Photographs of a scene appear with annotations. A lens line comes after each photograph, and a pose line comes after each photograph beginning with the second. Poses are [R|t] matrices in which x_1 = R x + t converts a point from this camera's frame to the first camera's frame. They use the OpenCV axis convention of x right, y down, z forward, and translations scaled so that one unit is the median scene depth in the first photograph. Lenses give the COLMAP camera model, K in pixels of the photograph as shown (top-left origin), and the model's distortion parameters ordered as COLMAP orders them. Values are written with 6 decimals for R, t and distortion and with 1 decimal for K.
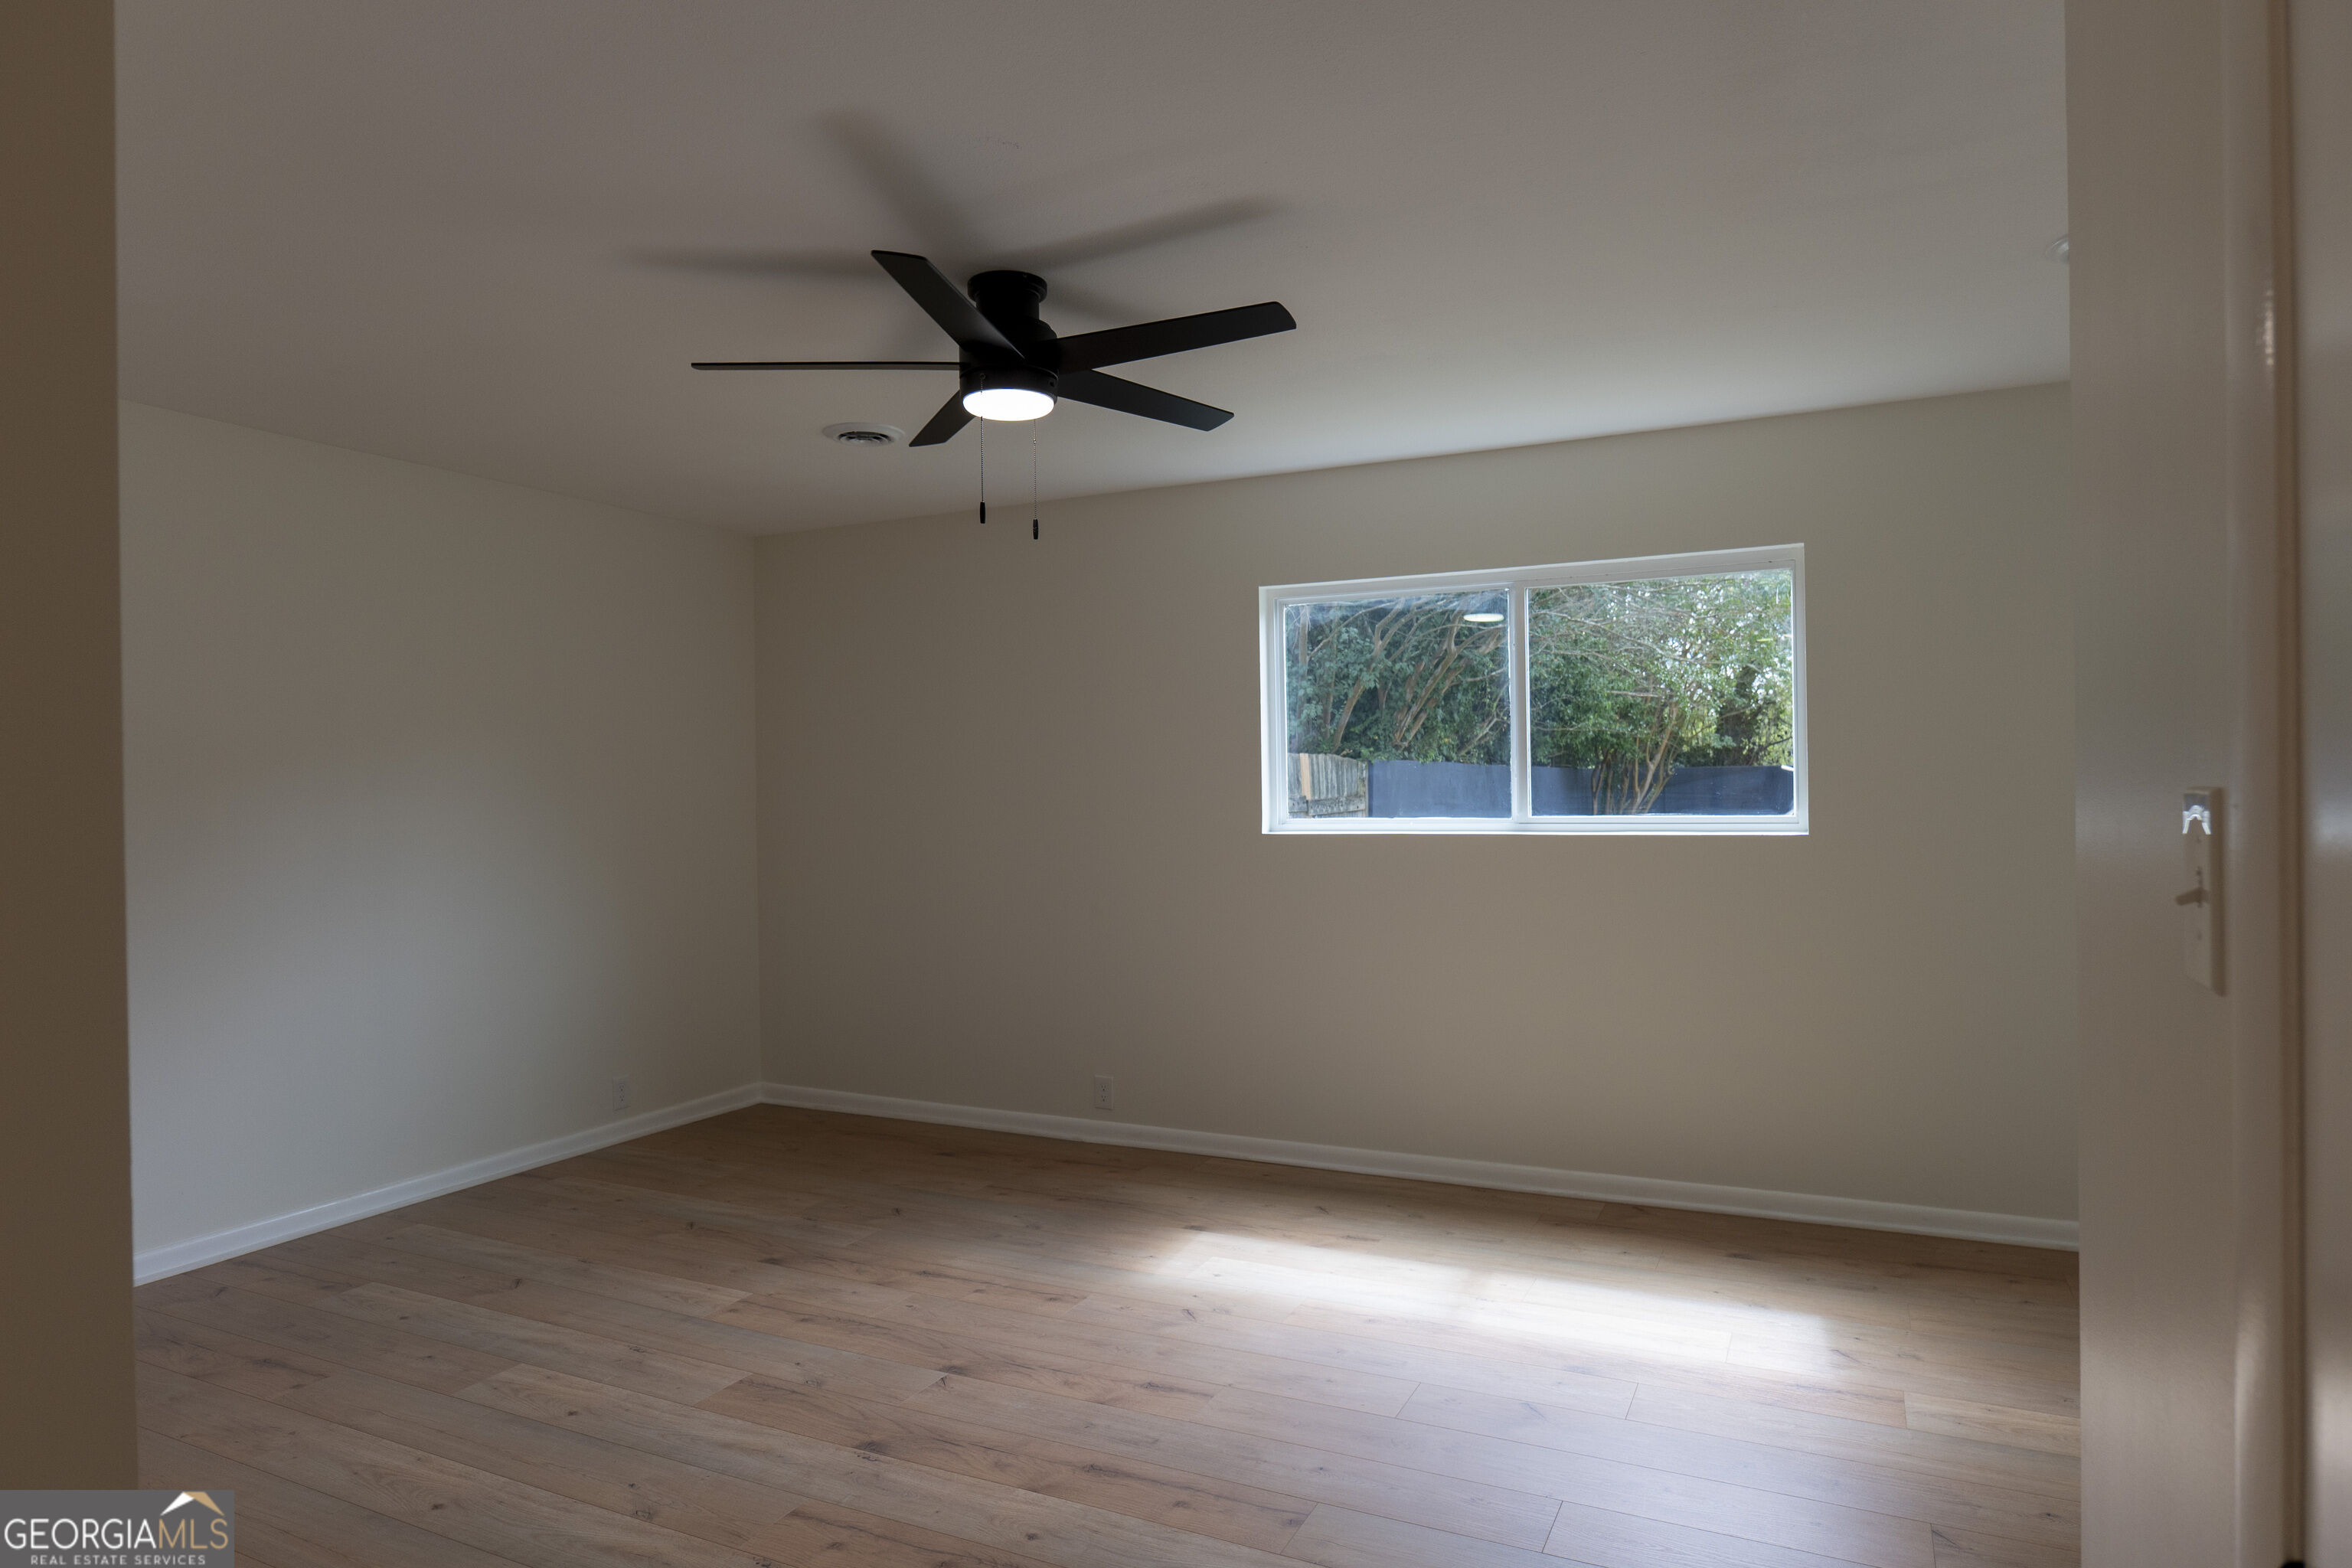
lens RADIAL K [[1375.3, 0, 1208.3], [0, 1375.3, 789.0], [0, 0, 1]] dist [-0.011314, 0.001682]
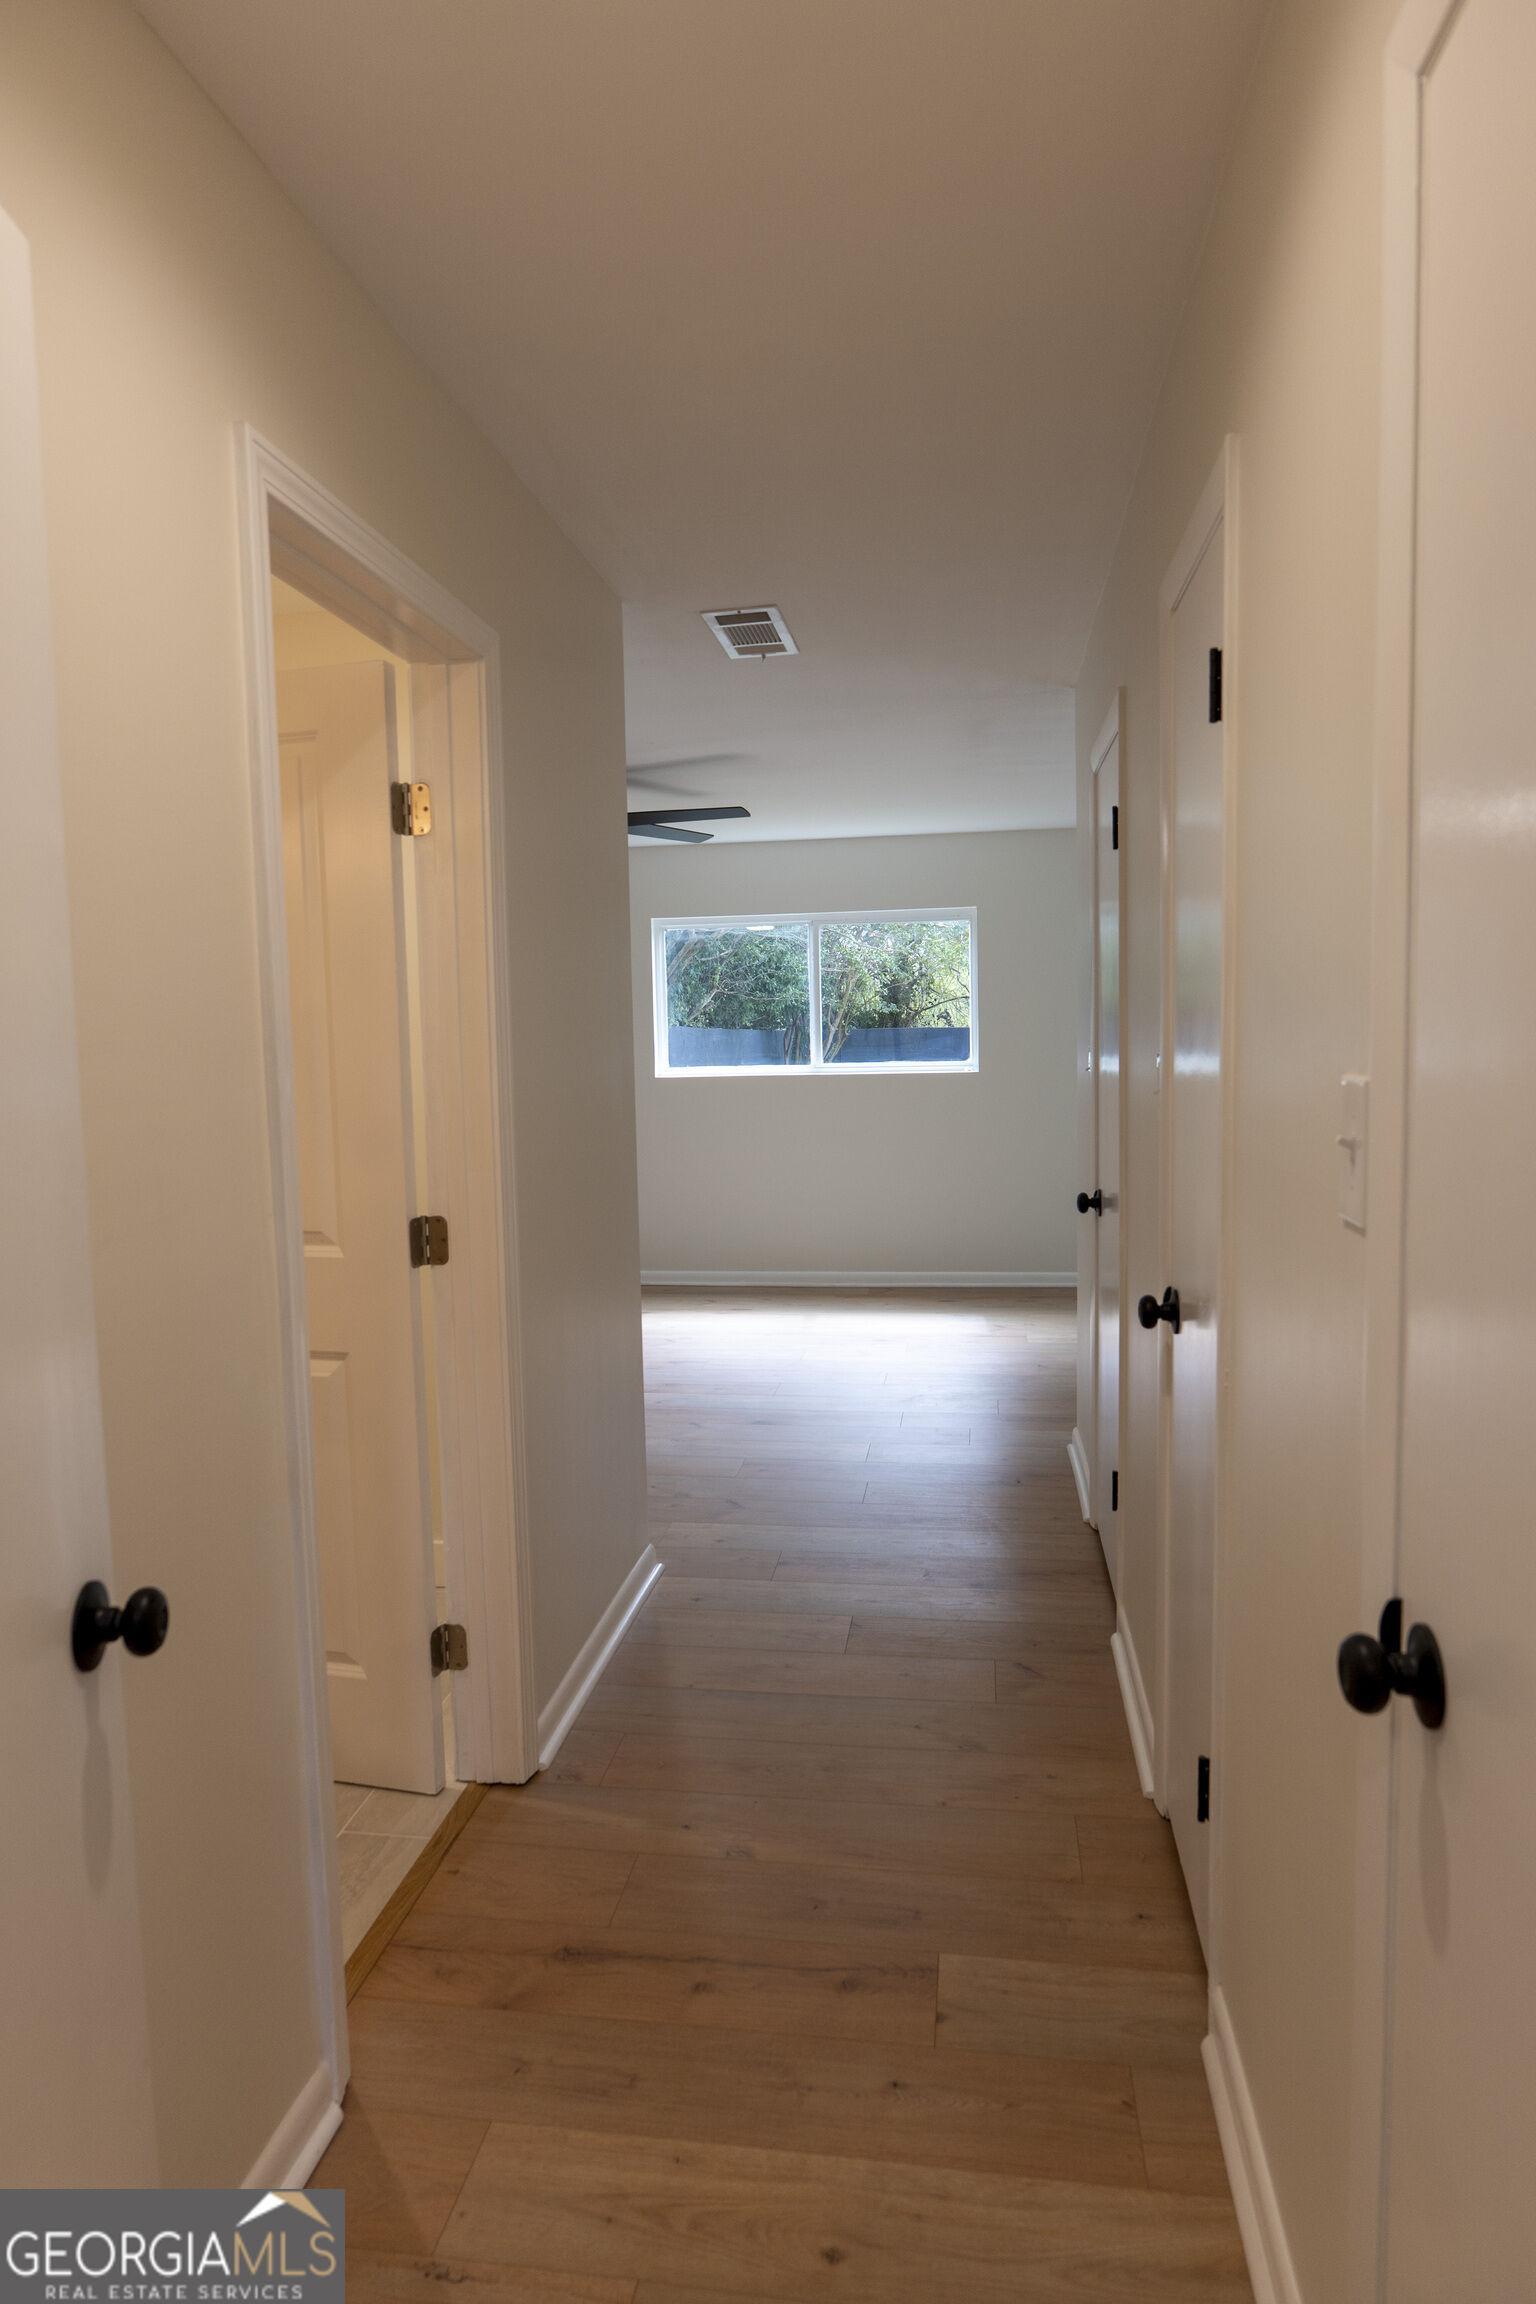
lens RADIAL K [[1347.3, 0, 758.4], [0, 1347.3, 1164.8], [0, 0, 1]] dist [-0.011314, 0.001682]
pose [[0.961853, -0.031264, 0.271775, -0.121719], [0.007919, 0.996214, 0.086576, -0.000093], [-0.273453, -0.081121, 0.958459, -0.234017]]
